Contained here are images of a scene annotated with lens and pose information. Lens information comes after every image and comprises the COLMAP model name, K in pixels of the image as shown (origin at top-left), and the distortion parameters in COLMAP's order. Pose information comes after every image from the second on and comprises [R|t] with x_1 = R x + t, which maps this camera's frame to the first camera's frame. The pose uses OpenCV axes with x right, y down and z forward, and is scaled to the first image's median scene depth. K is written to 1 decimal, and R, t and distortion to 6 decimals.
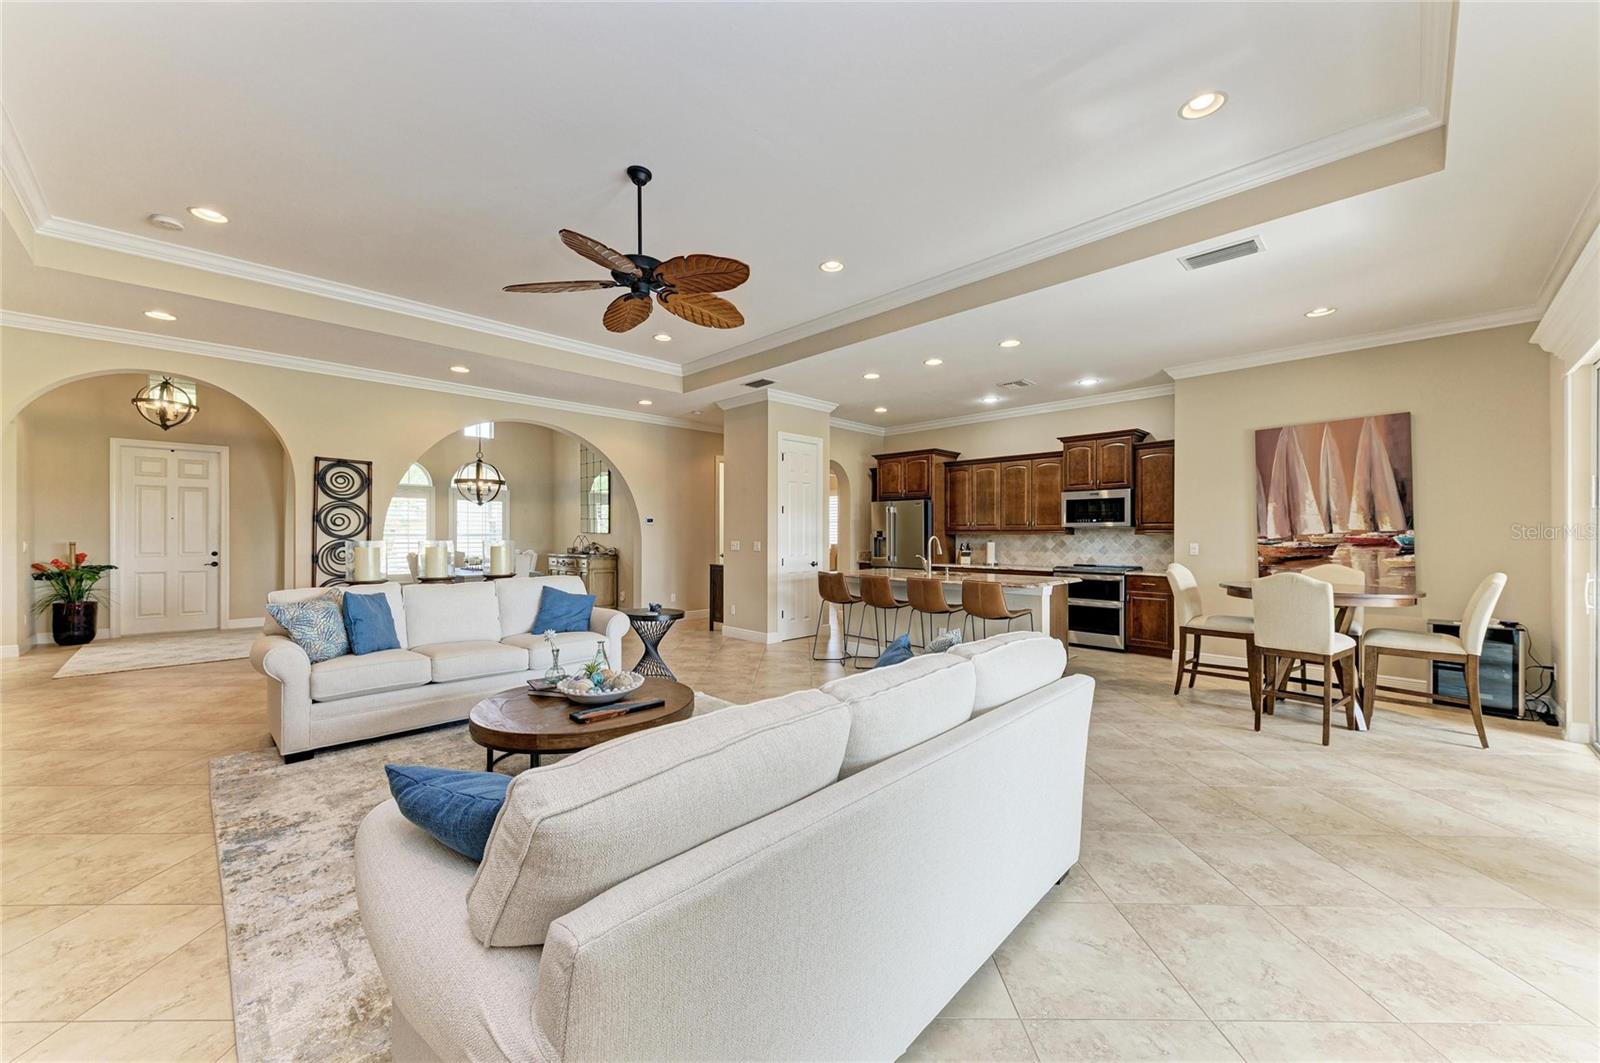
lens RADIAL K [[599.8, 0, 797.2], [0, 599.8, 536.0], [0, 0, 1]] dist [0.021596, -0.006047]
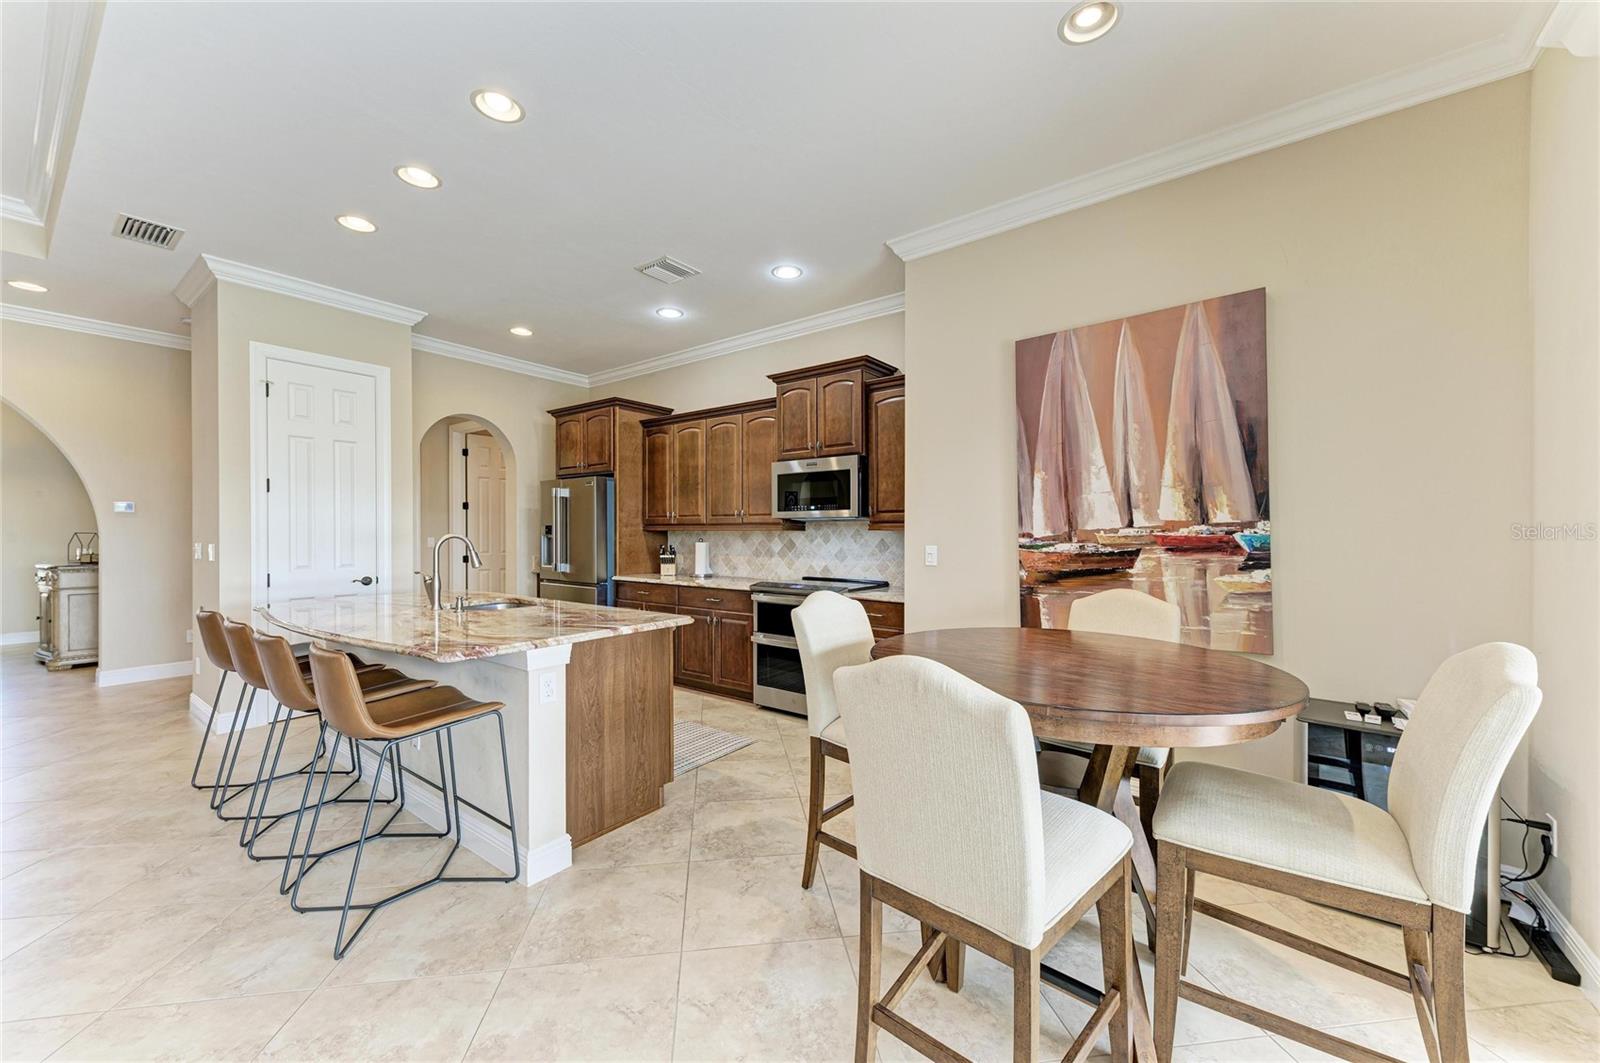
lens RADIAL K [[599.8, 0, 797.3], [0, 599.8, 534.3], [0, 0, 1]] dist [0.021596, -0.006047]
pose [[0.989909, -0.002094, 0.141689, 0.406969], [0.001631, 0.999993, 0.003387, -0.000376], [-0.141695, -0.003122, 0.989905, 0.410072]]
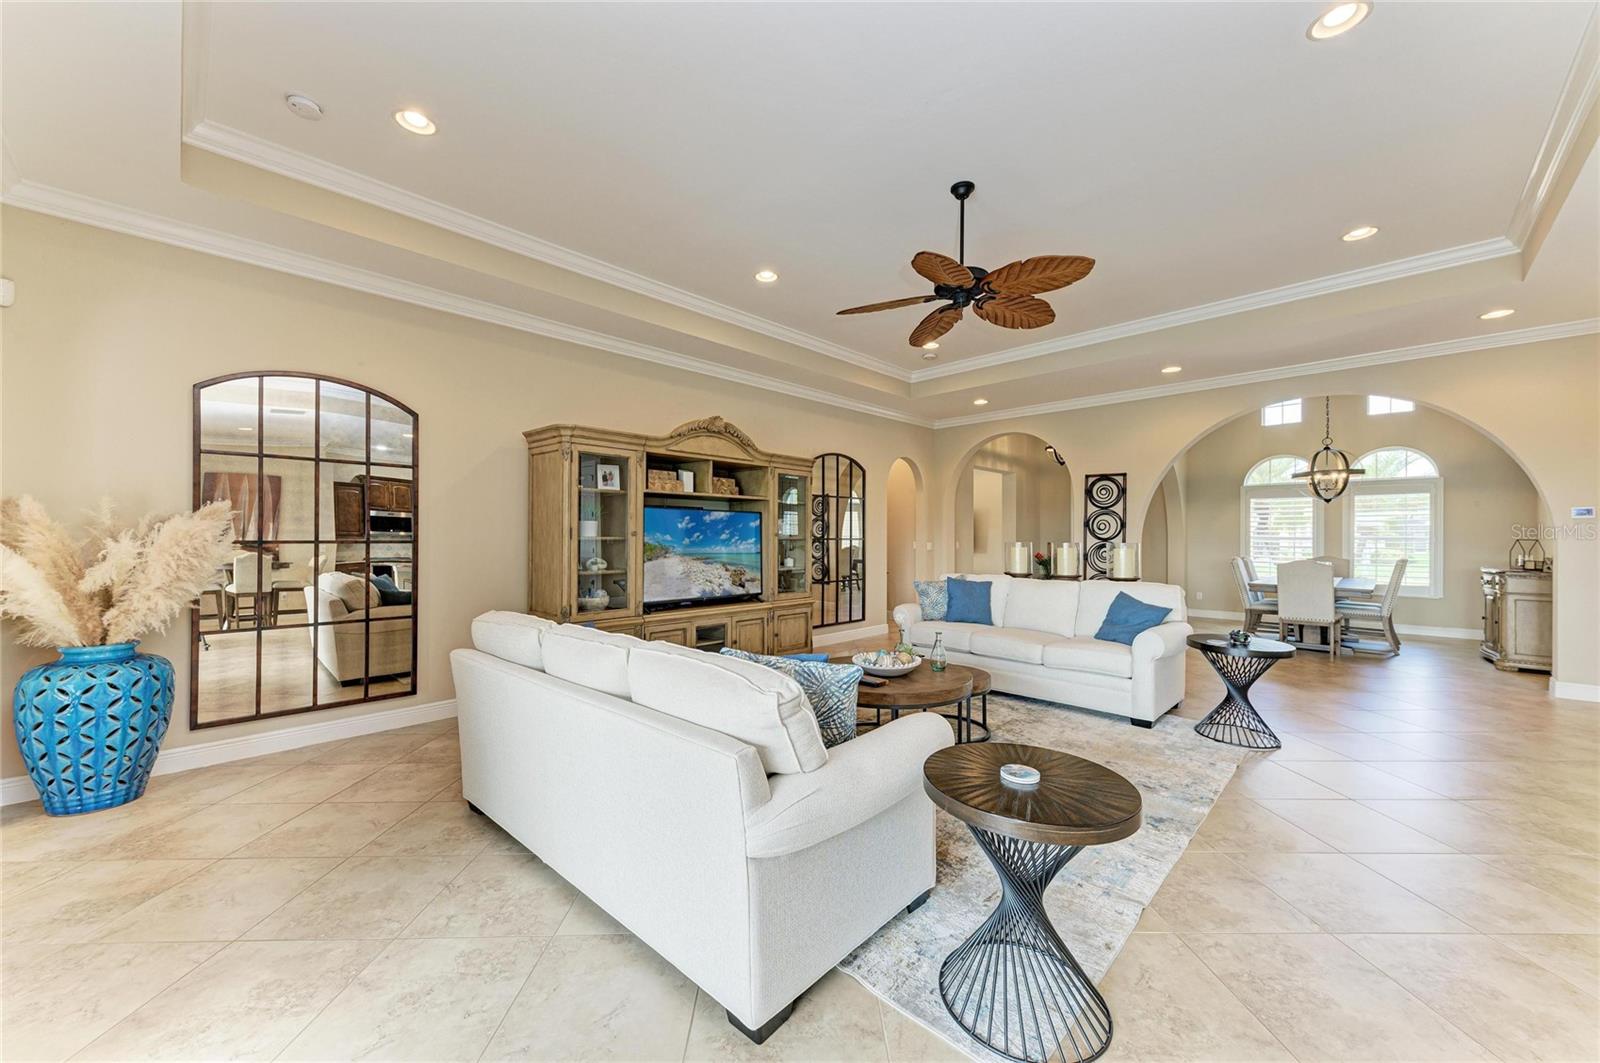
lens RADIAL K [[599.8, 0, 805.5], [0, 599.8, 535.6], [0, 0, 1]] dist [0.021596, -0.006047]
pose [[0.020267, -0.000983, -0.999794, 0.383038], [-0.003973, 0.999992, -0.001064, -0.002049], [0.999787, 0.003994, 0.020263, 0.355259]]
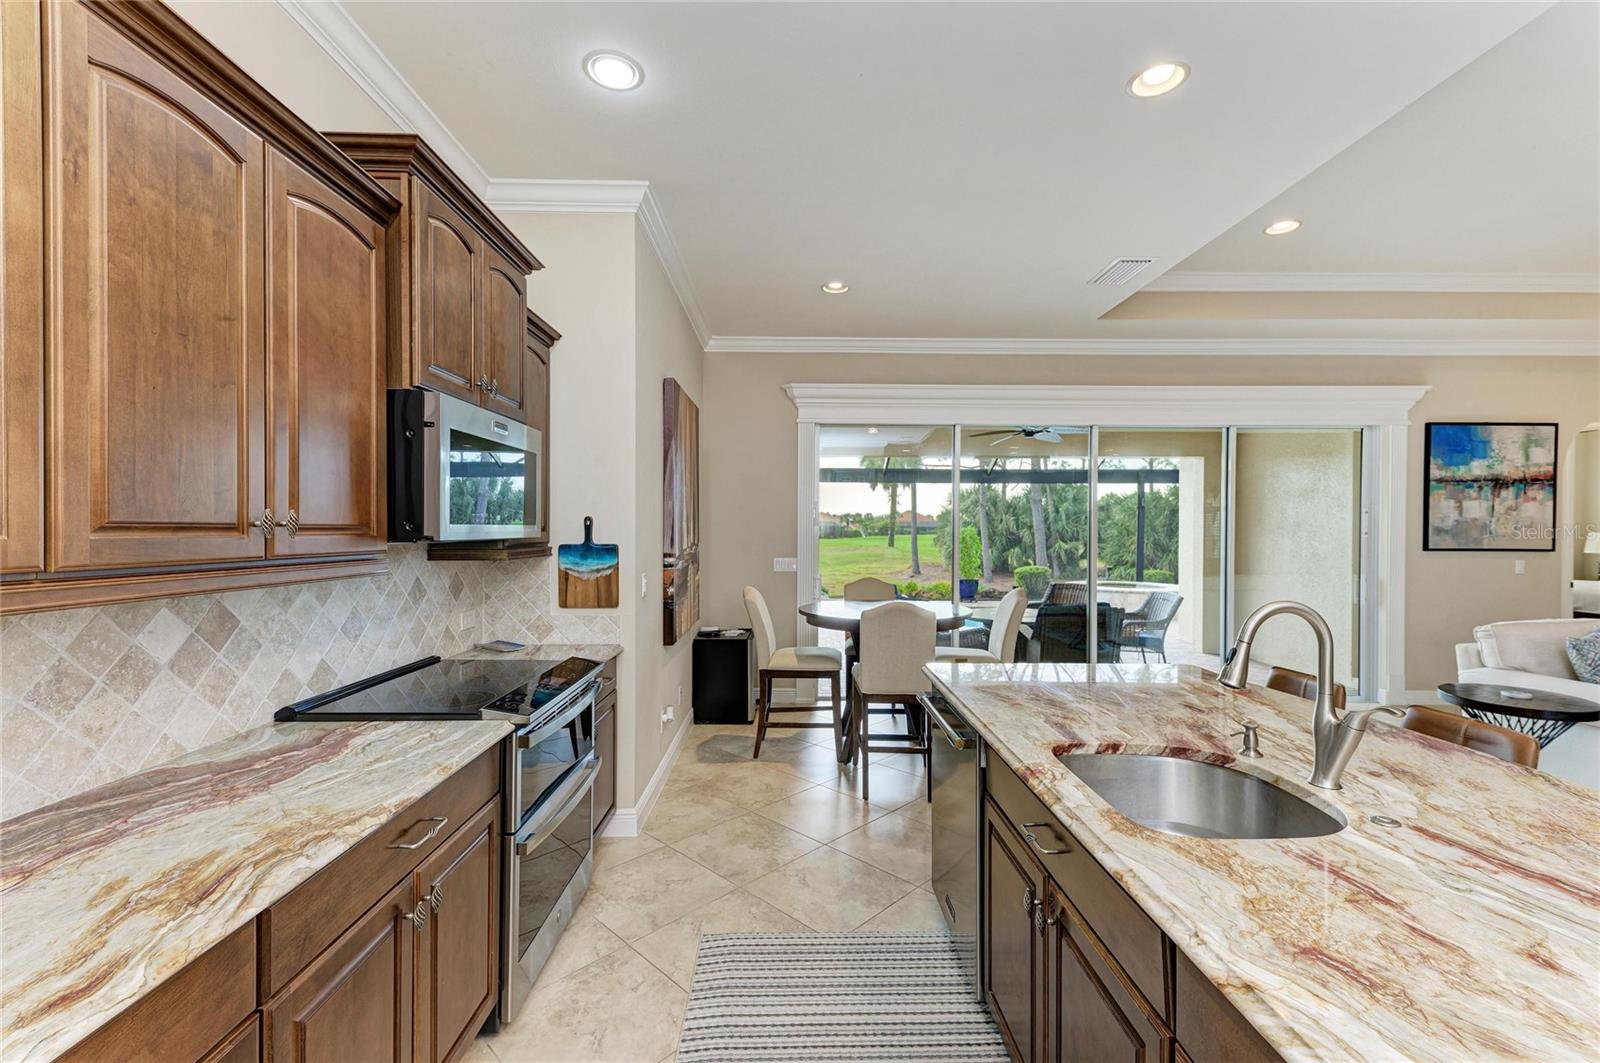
lens RADIAL K [[659.5, 0, 803.4], [0, 659.5, 535.0], [0, 0, 1]] dist [0.025555, -0.007362]
pose [[-0.722082, -0.010618, 0.691726, 0.172961], [-0.005565, 0.999939, 0.009539, -0.022215], [-0.691785, 0.003039, -0.722097, 1.175426]]
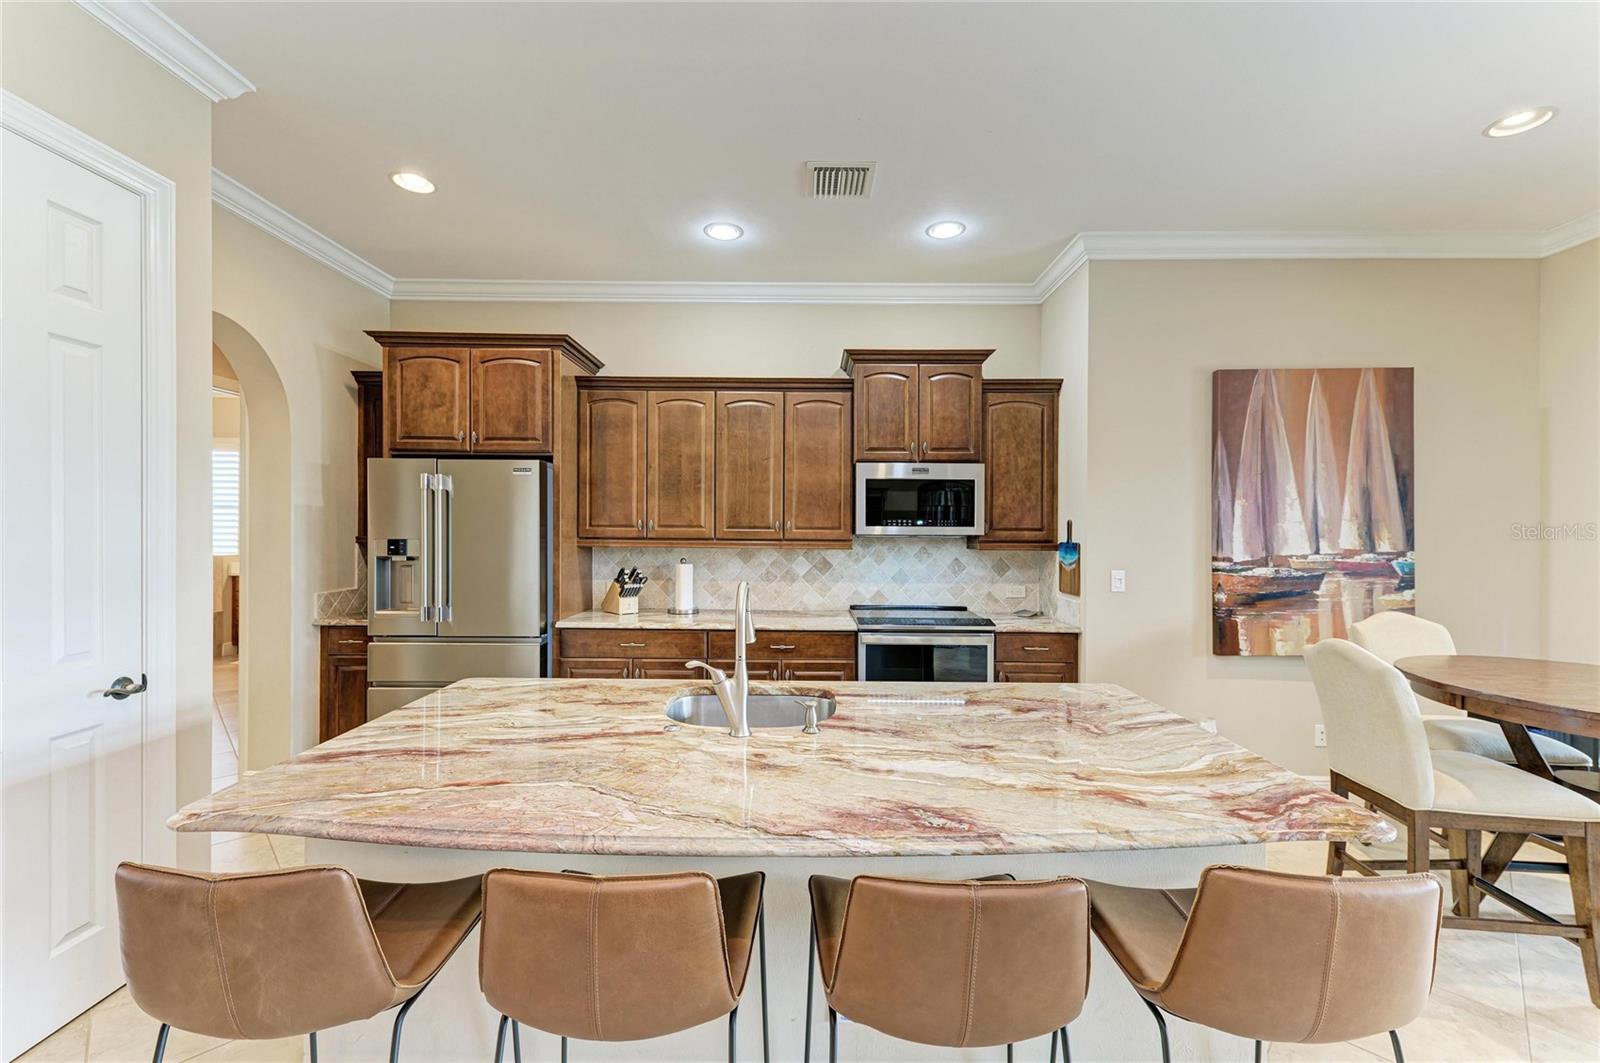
lens RADIAL K [[659.5, 0, 801.2], [0, 659.5, 533.8], [0, 0, 1]] dist [0.025555, -0.007362]
pose [[0.708695, -0.002455, 0.705510, 0.034702], [-0.006354, 0.999931, 0.009862, -0.022089], [-0.705486, -0.011472, 0.708631, 0.706172]]
